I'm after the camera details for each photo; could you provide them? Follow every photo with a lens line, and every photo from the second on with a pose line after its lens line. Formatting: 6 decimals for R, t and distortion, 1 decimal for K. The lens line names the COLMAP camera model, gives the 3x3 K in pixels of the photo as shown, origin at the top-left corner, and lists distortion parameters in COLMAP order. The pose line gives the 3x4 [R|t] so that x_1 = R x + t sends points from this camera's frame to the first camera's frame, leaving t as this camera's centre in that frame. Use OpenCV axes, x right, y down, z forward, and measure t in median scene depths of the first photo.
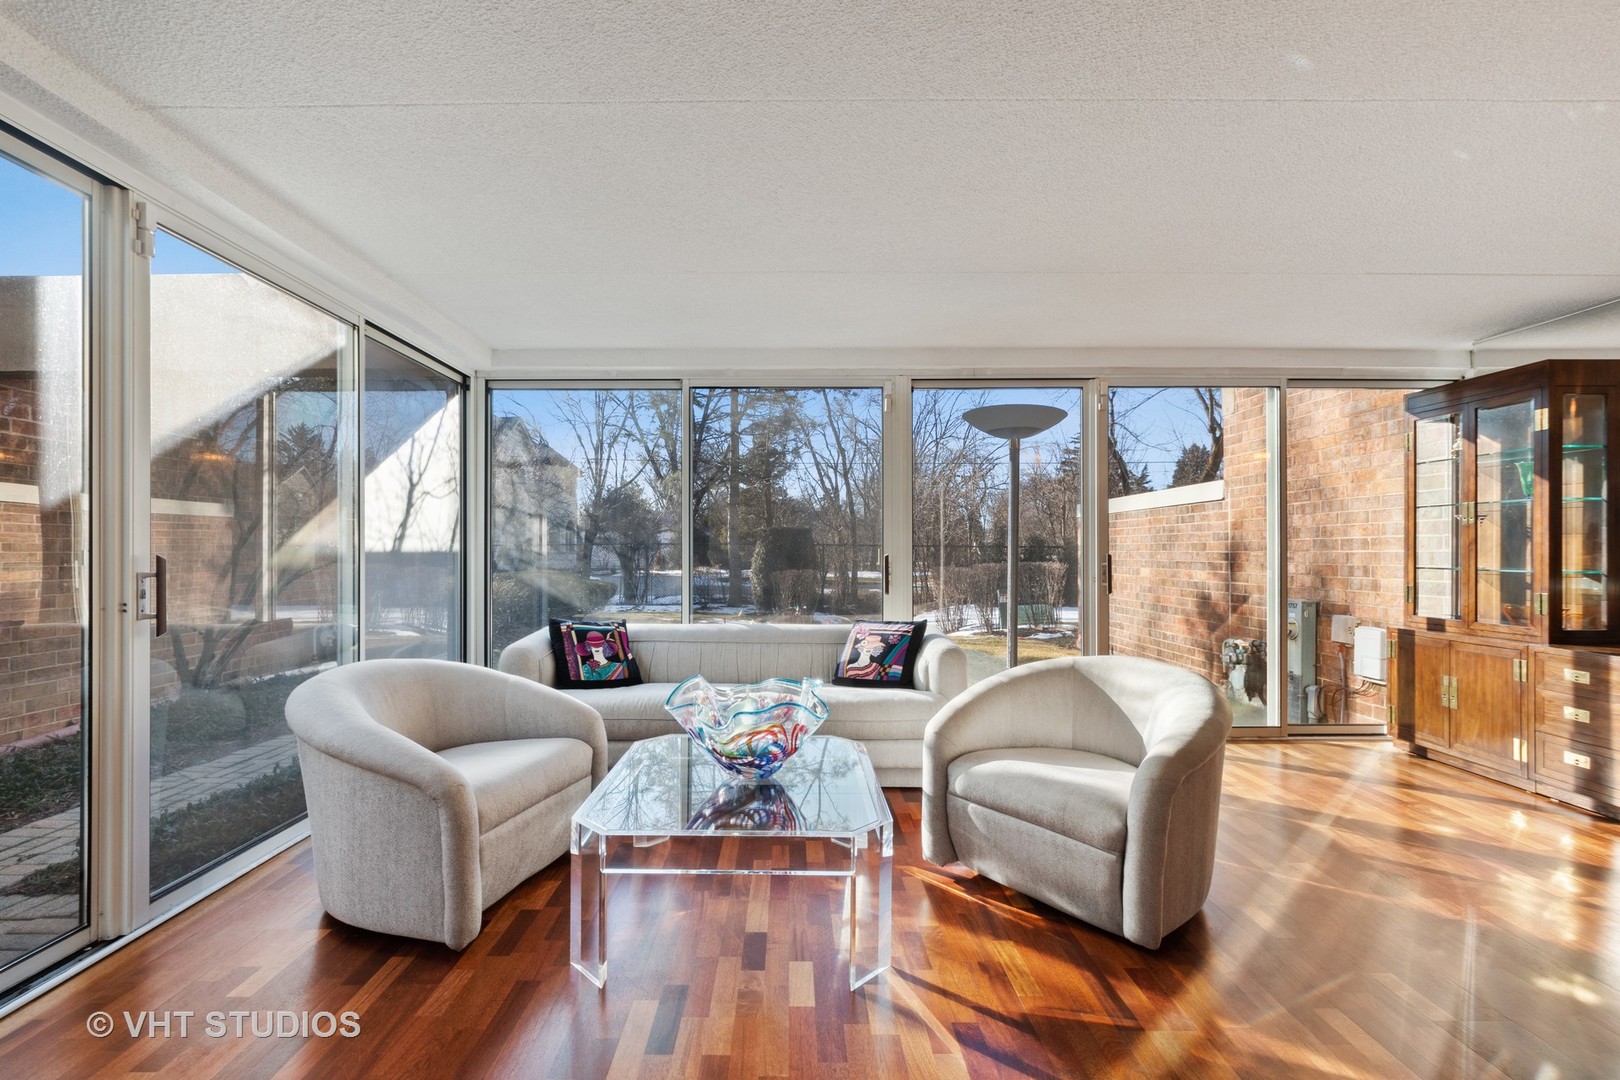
lens RADIAL K [[723.7, 0, 804.9], [0, 723.7, 539.6], [0, 0, 1]] dist [-0.000103, 0.000657]
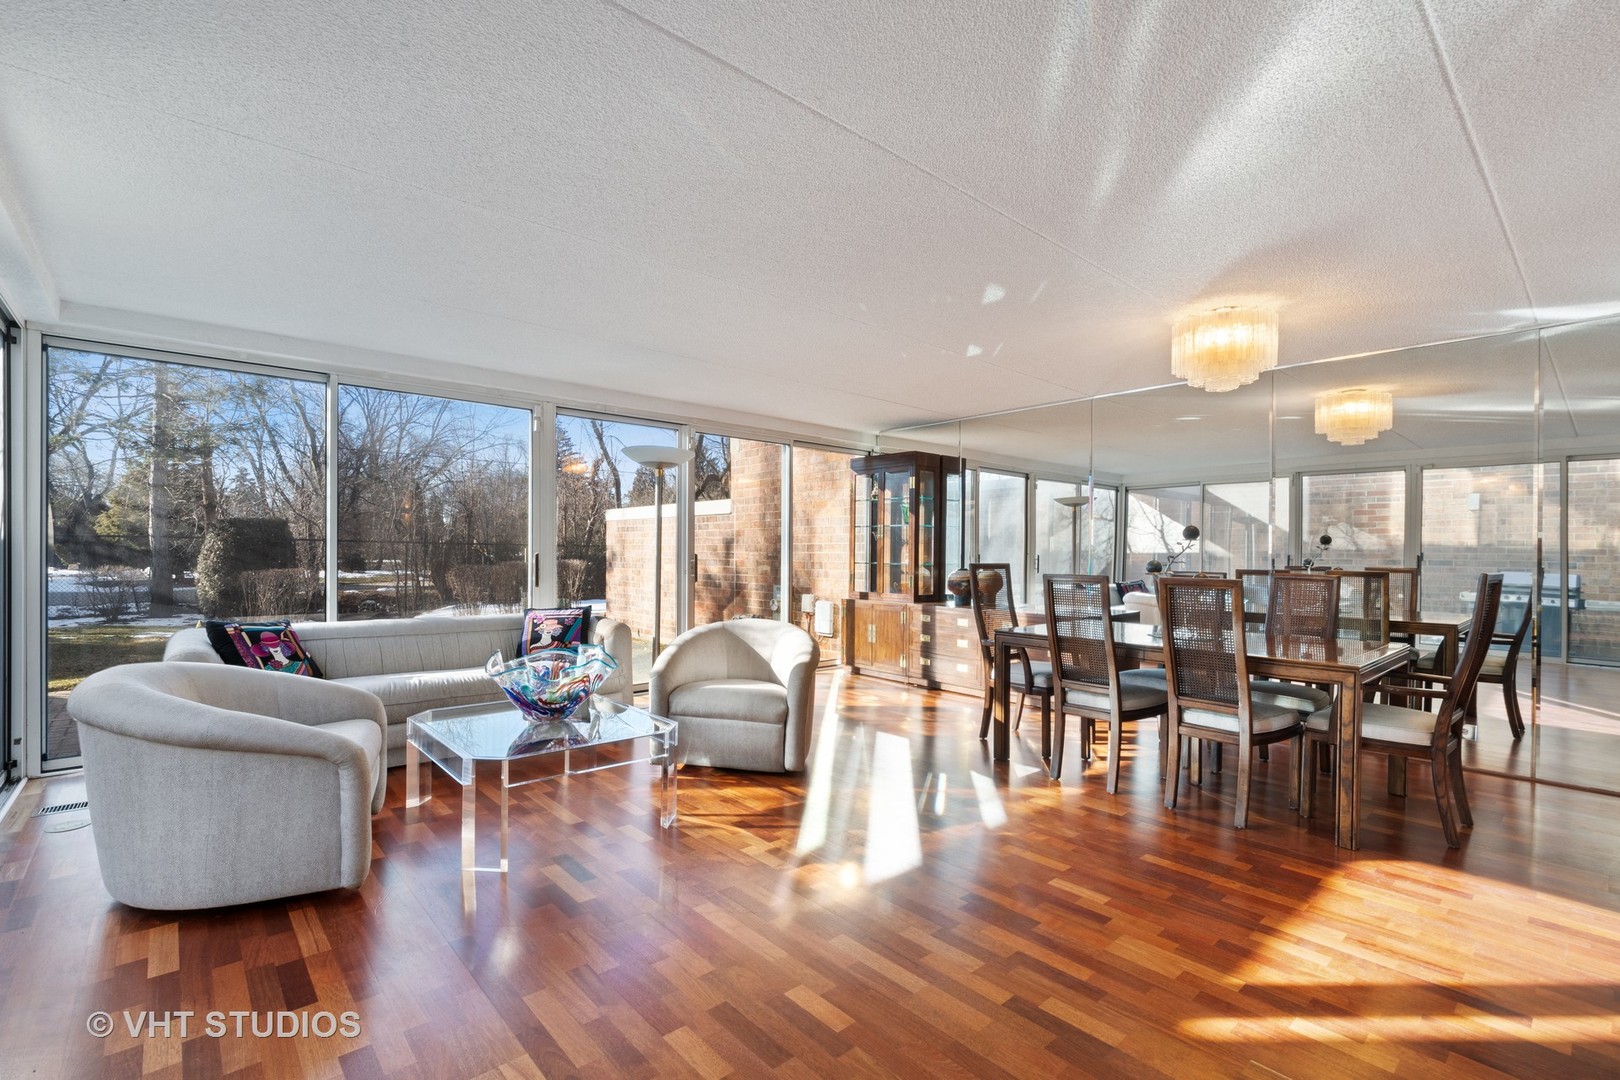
lens RADIAL K [[723.7, 0, 812.9], [0, 723.7, 549.5], [0, 0, 1]] dist [-0.000103, 0.000657]
pose [[0.740785, 0.008321, 0.671690, -0.398579], [-0.020044, 0.999752, 0.009721, -0.006756], [-0.671443, -0.020664, 0.740768, -0.200340]]
